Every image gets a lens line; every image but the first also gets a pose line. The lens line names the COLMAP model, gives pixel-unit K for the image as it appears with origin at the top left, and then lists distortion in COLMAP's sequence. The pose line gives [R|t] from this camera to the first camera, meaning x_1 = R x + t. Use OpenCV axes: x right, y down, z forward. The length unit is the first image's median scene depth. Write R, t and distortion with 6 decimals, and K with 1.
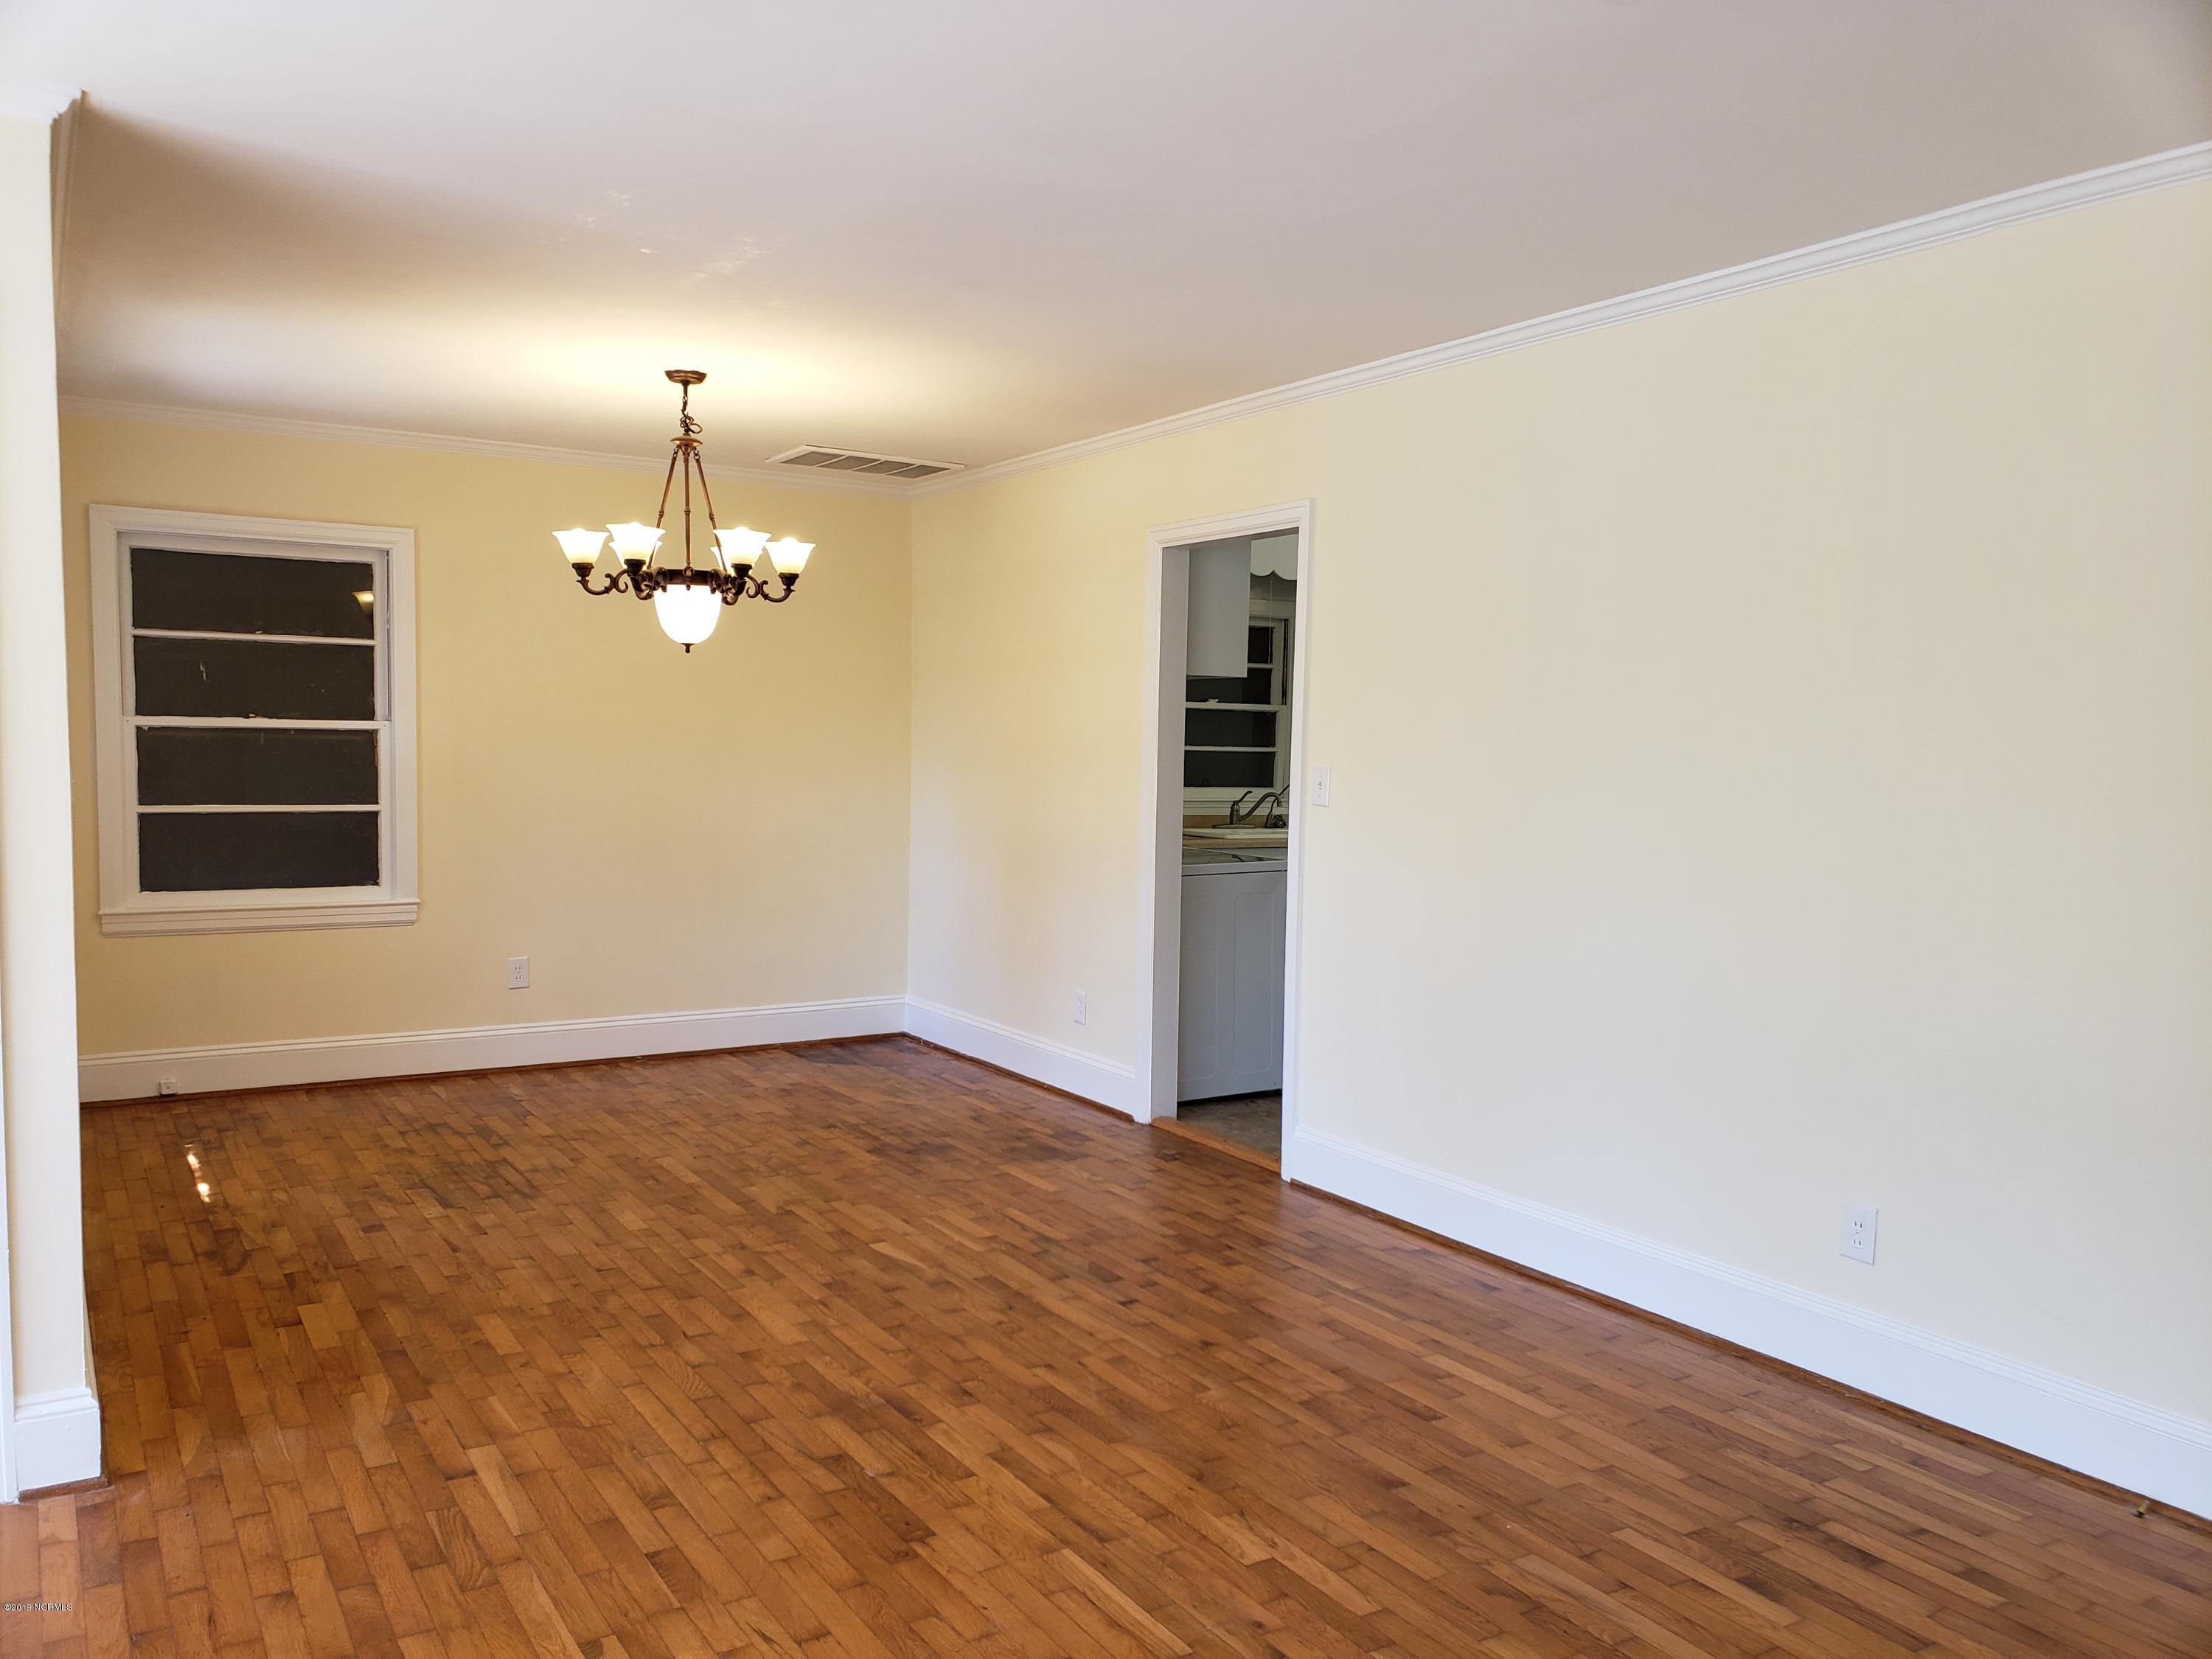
lens RADIAL K [[1717.0, 0, 1055.8], [0, 1717.0, 864.1], [0, 0, 1]] dist [0.001798, -0.011512]
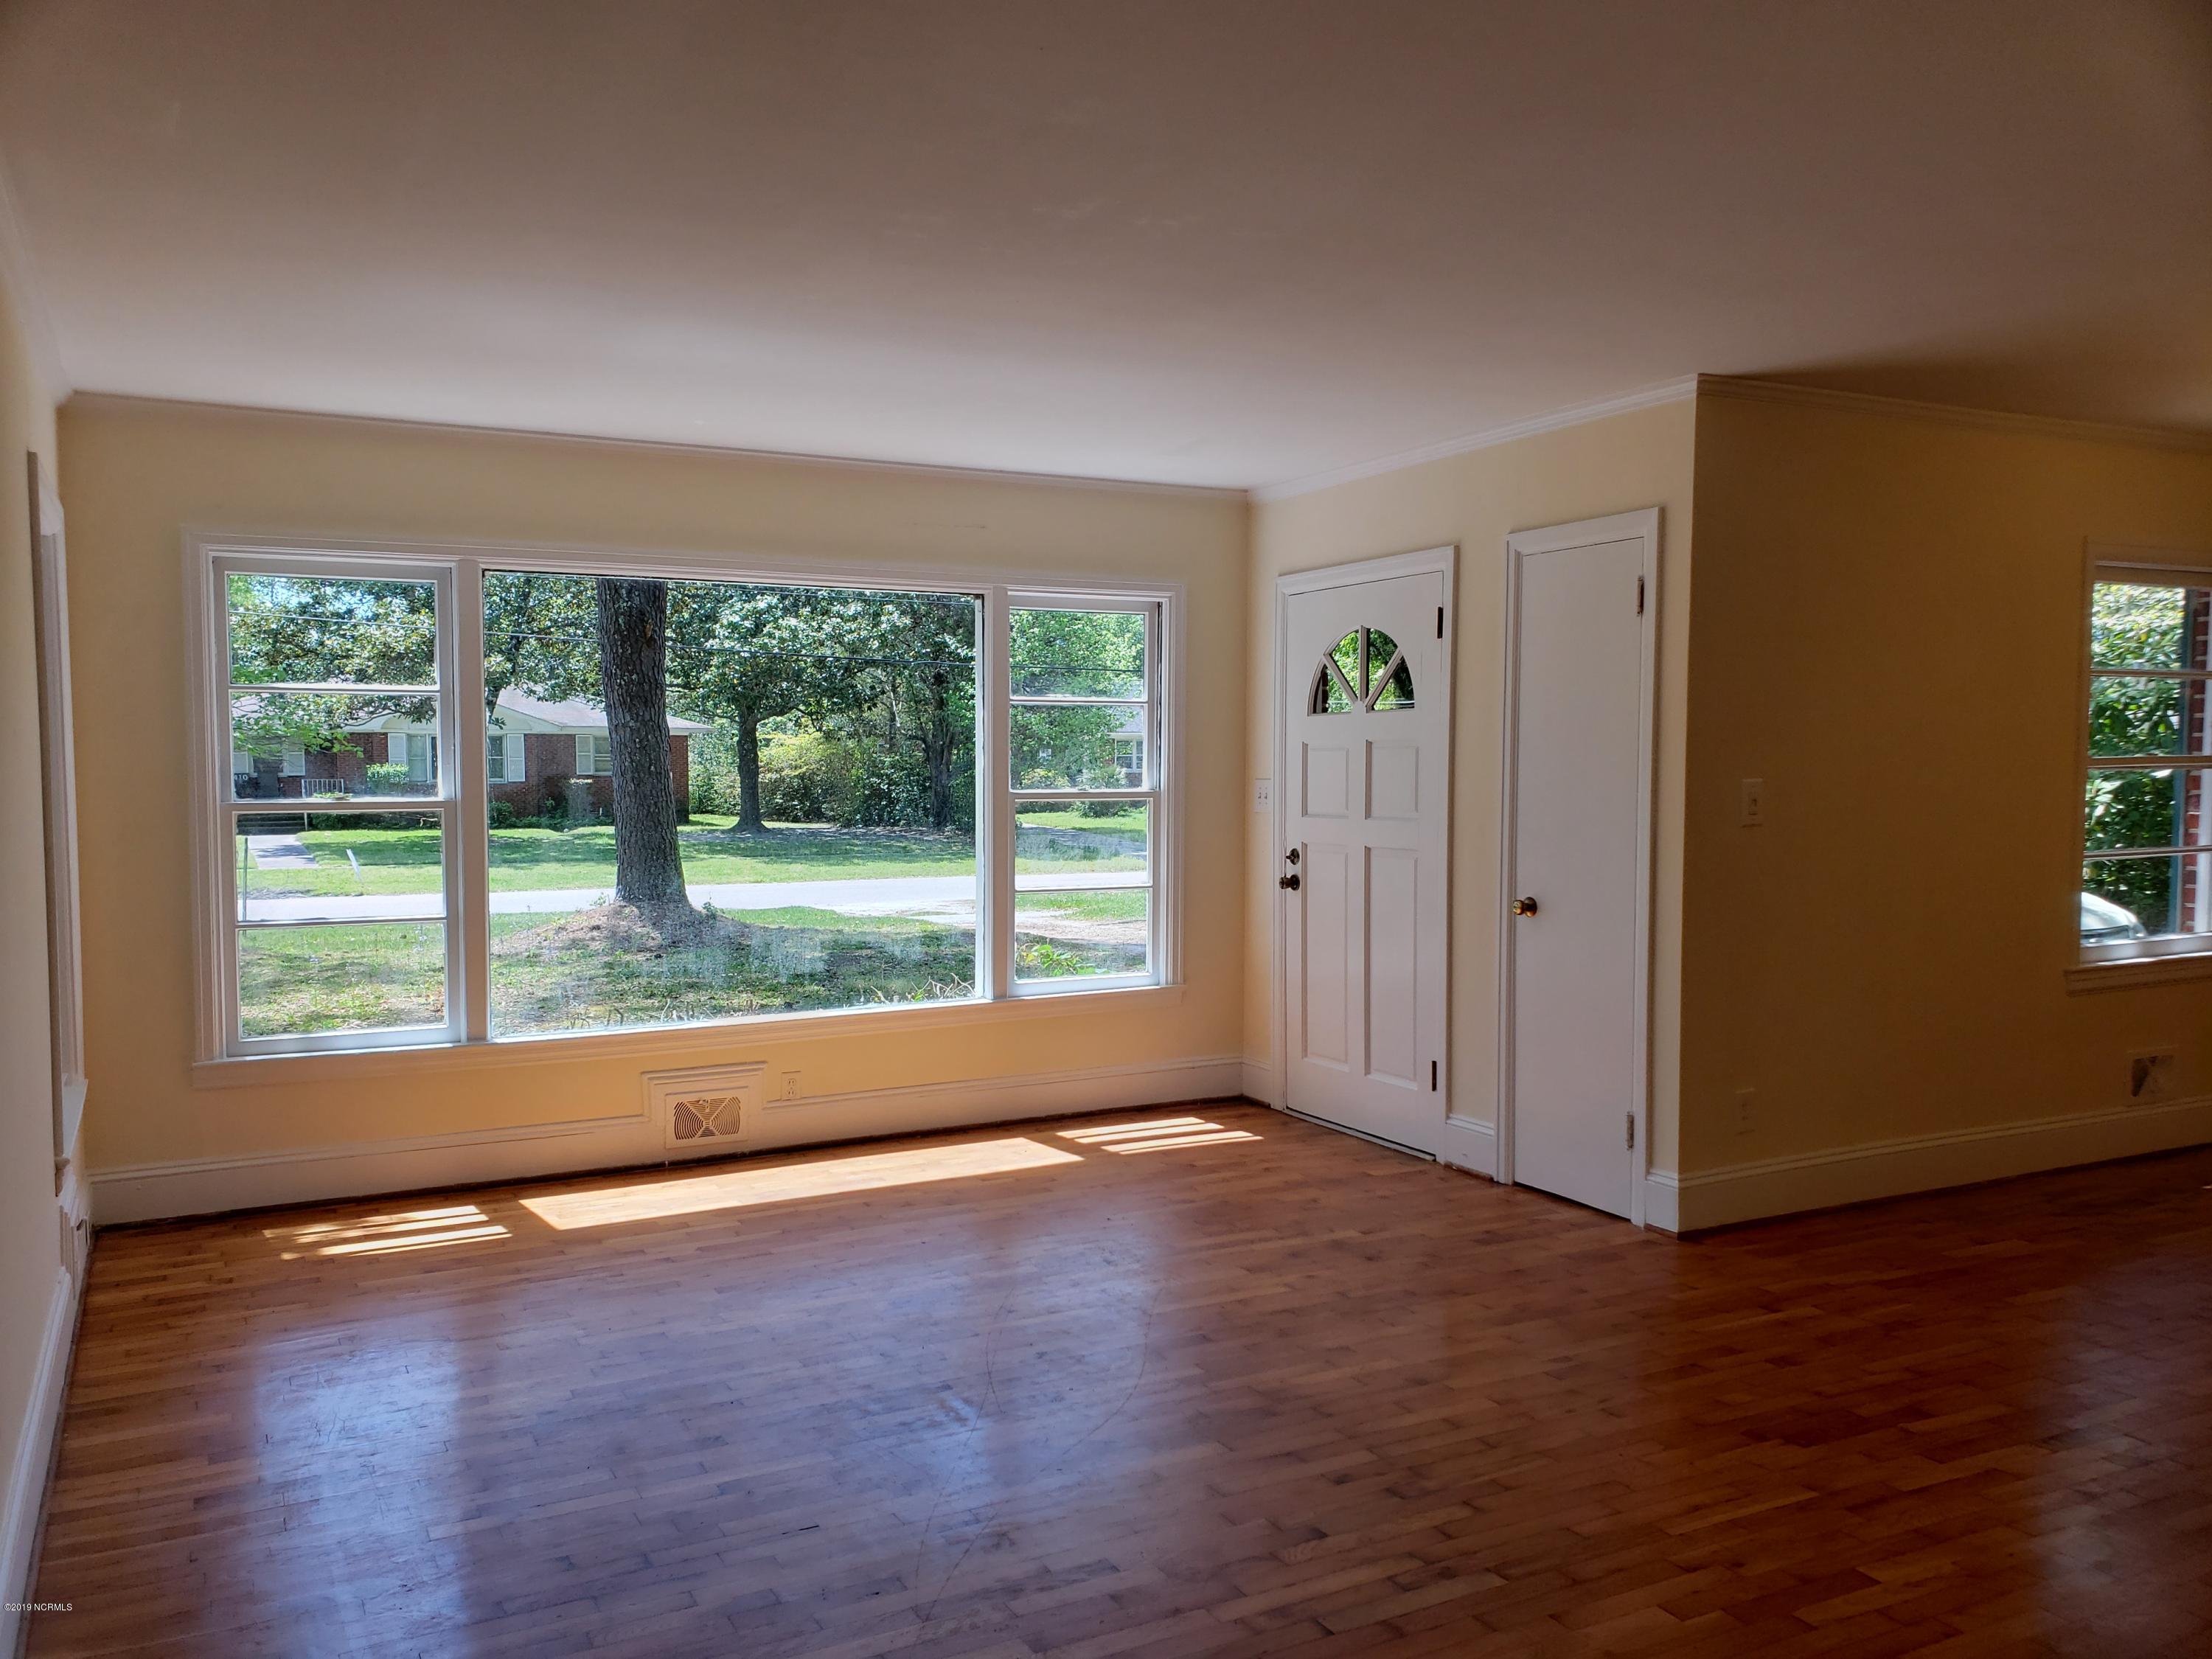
lens RADIAL K [[1717.0, 0, 1055.8], [0, 1717.0, 864.1], [0, 0, 1]] dist [0.001798, -0.011512]
pose [[-0.070663, 0.058217, -0.995800, 0.717937], [-0.079540, 0.994788, 0.063802, -0.025183], [0.994324, 0.083714, -0.065664, 0.348170]]
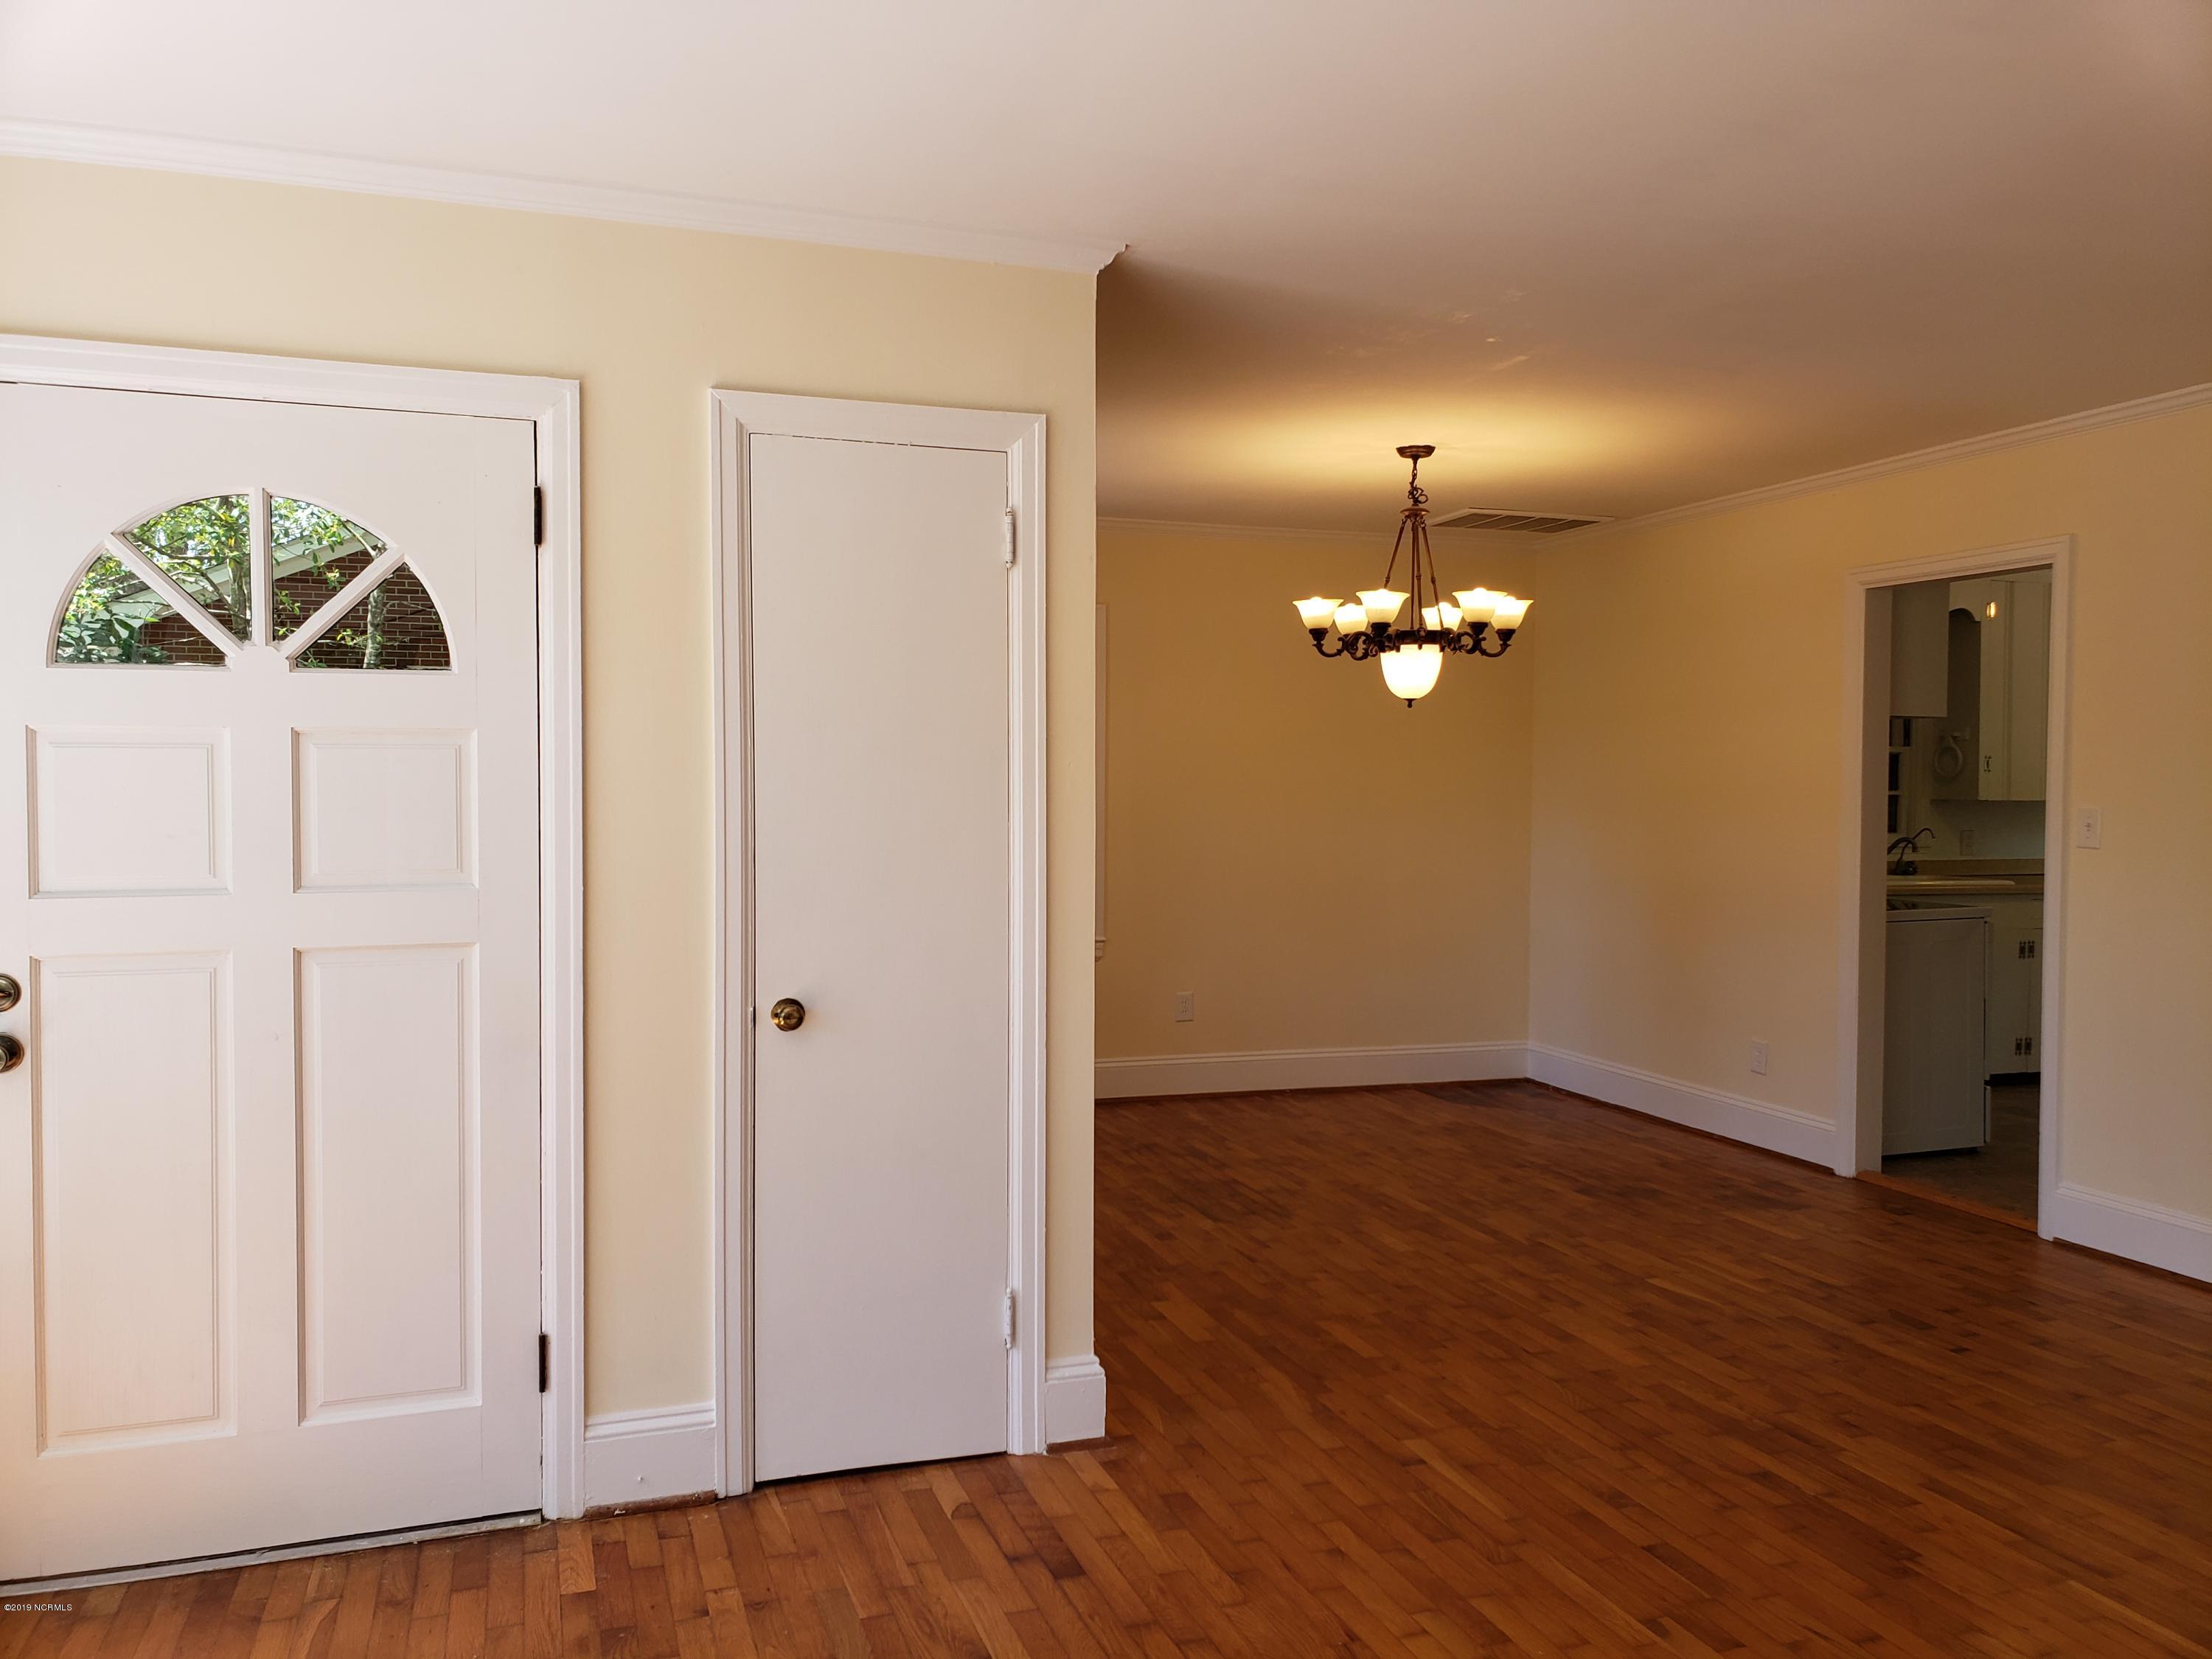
lens RADIAL K [[1703.4, 0, 1106.0], [0, 1703.4, 829.5], [0, 0, 1]] dist [-0.001473, -0.002746]
pose [[0.978884, 0.006549, -0.204311, -0.222604], [-0.017062, 0.998617, -0.049738, 0.009292], [0.203703, 0.052173, 0.977642, -0.078839]]
